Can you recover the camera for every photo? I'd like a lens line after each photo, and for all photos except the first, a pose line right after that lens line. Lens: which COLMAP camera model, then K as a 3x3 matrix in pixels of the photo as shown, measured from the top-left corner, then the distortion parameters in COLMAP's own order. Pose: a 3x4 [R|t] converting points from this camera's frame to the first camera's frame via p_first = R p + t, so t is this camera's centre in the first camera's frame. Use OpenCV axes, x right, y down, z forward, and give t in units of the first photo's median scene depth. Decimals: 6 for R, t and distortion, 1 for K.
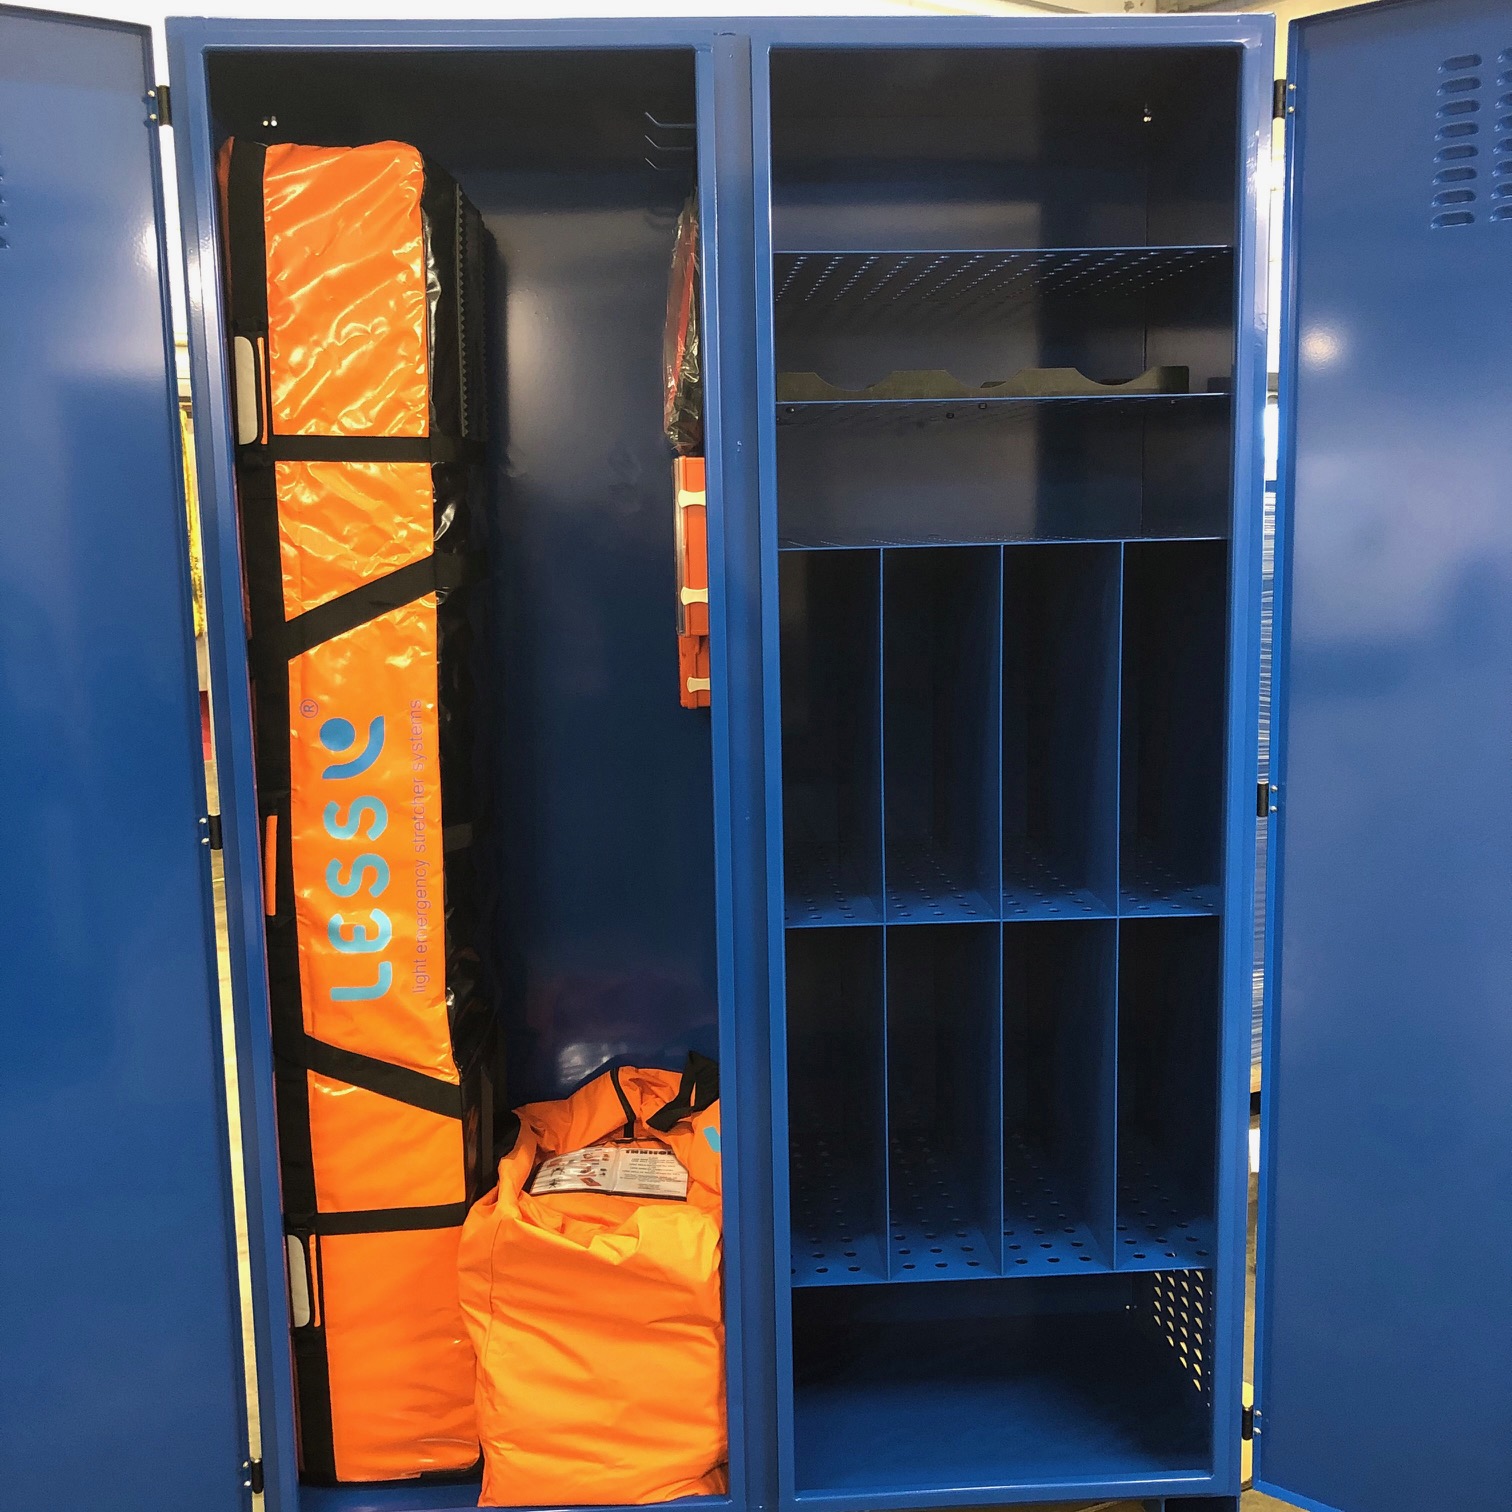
lens RADIAL K [[1674.5, 0, 755.1], [0, 1674.5, 779.4], [0, 0, 1]] dist [0.107395, -0.230706]
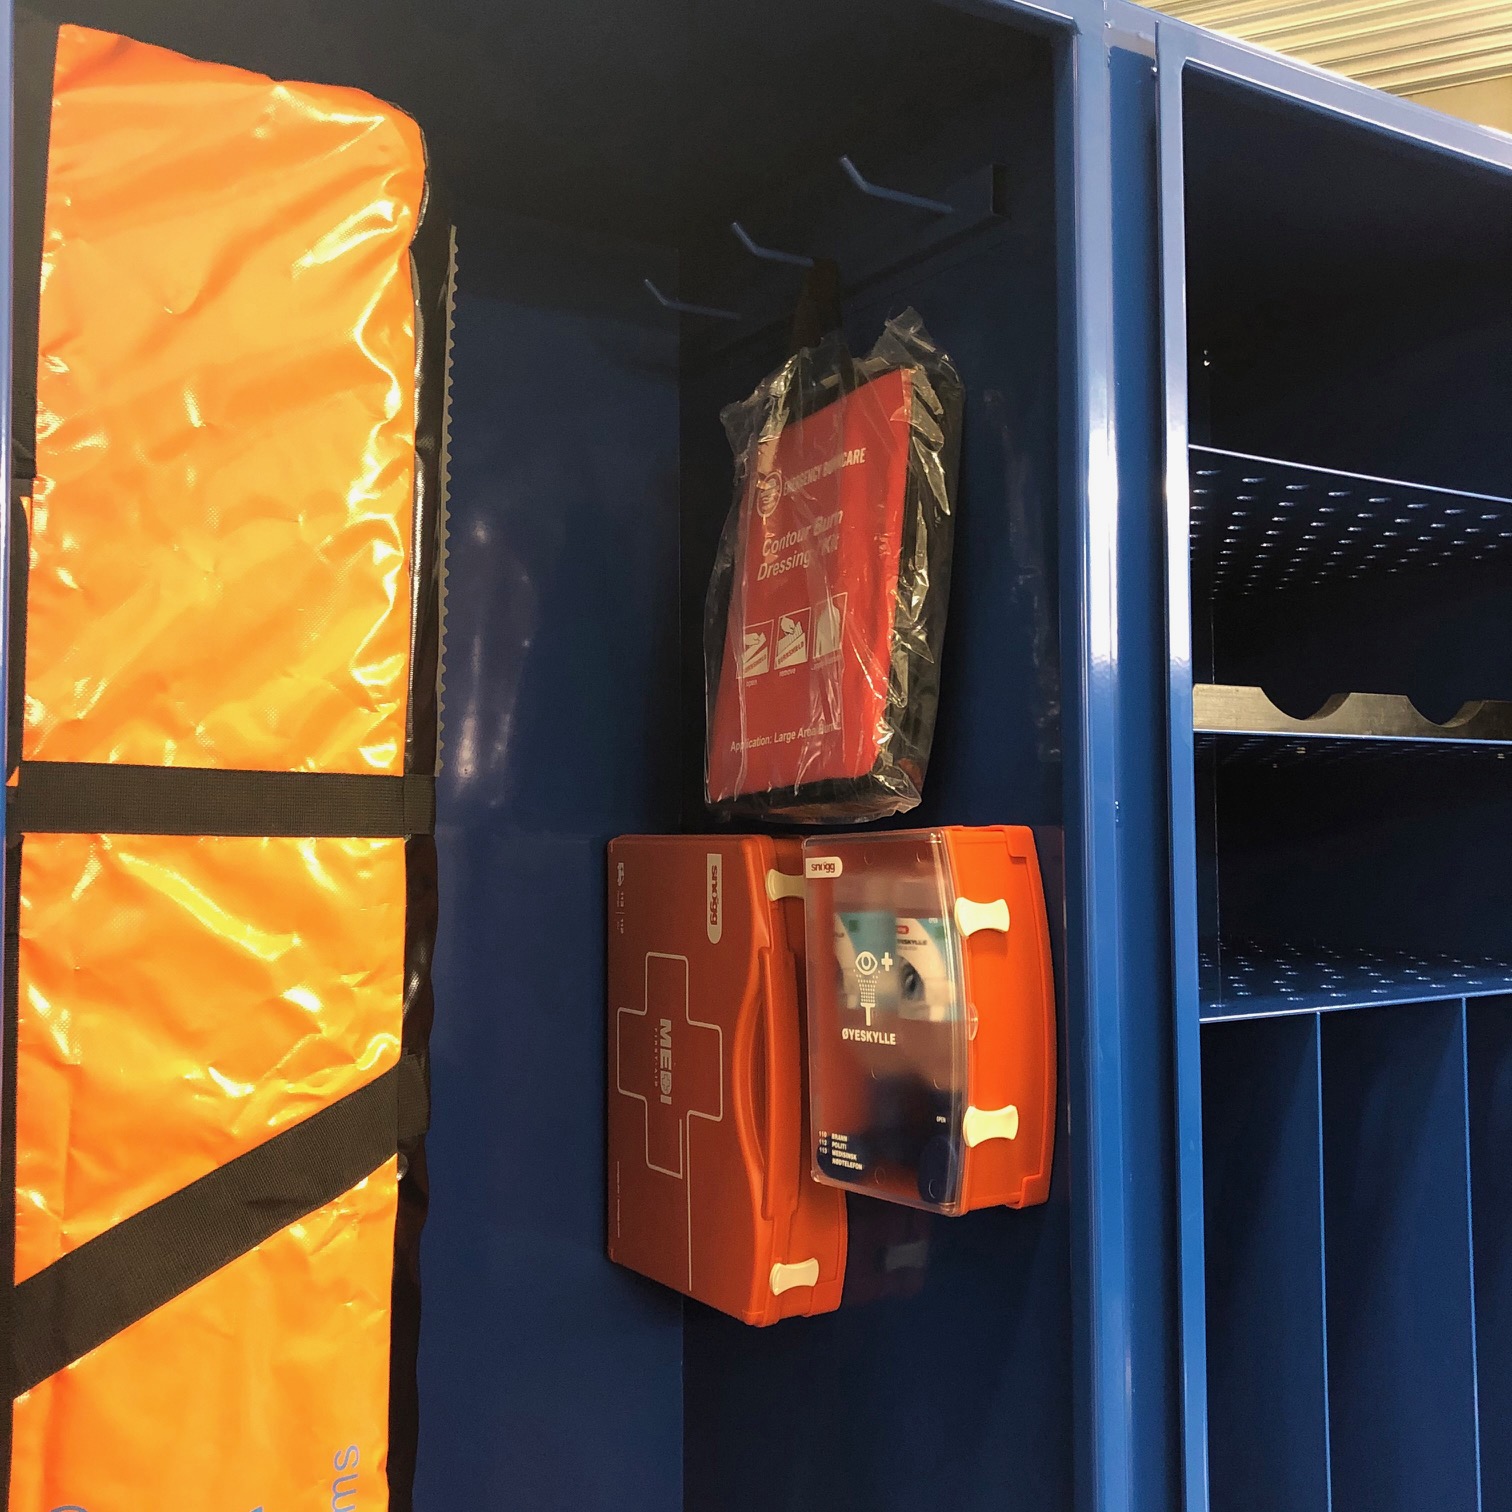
lens RADIAL K [[1674.5, 0, 755.1], [0, 1674.5, 779.4], [0, 0, 1]] dist [0.107395, -0.230706]
pose [[0.871953, 0.027743, 0.488802, -0.316073], [0.070727, 0.980783, -0.181832, -0.120400], [-0.484454, 0.193121, 0.853235, 0.602727]]
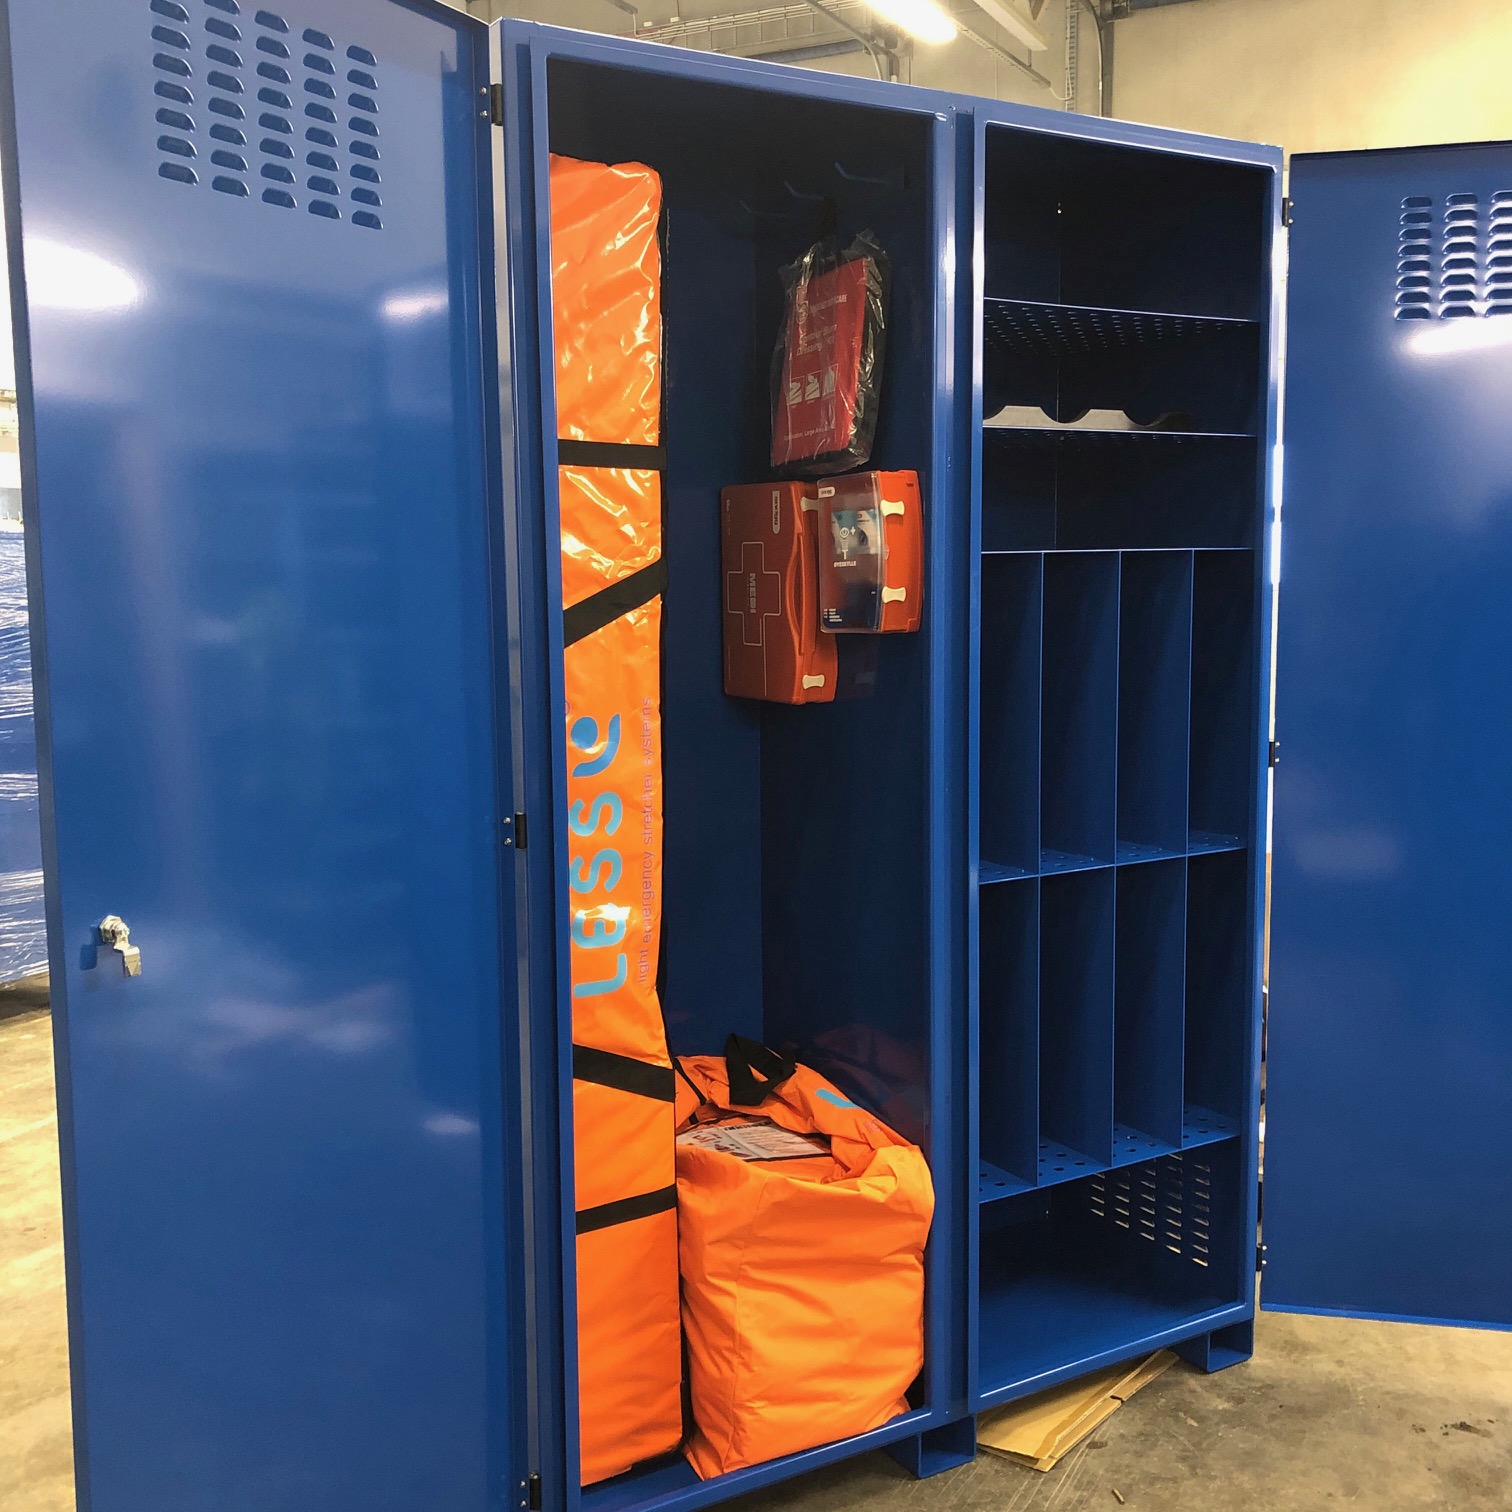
lens RADIAL K [[1674.5, 0, 755.1], [0, 1674.5, 779.4], [0, 0, 1]] dist [0.107395, -0.230706]
pose [[0.881125, -0.053011, 0.469903, -0.637918], [0.071936, 0.997158, -0.022397, 0.031691], [-0.467380, 0.053537, 0.882434, 0.057863]]
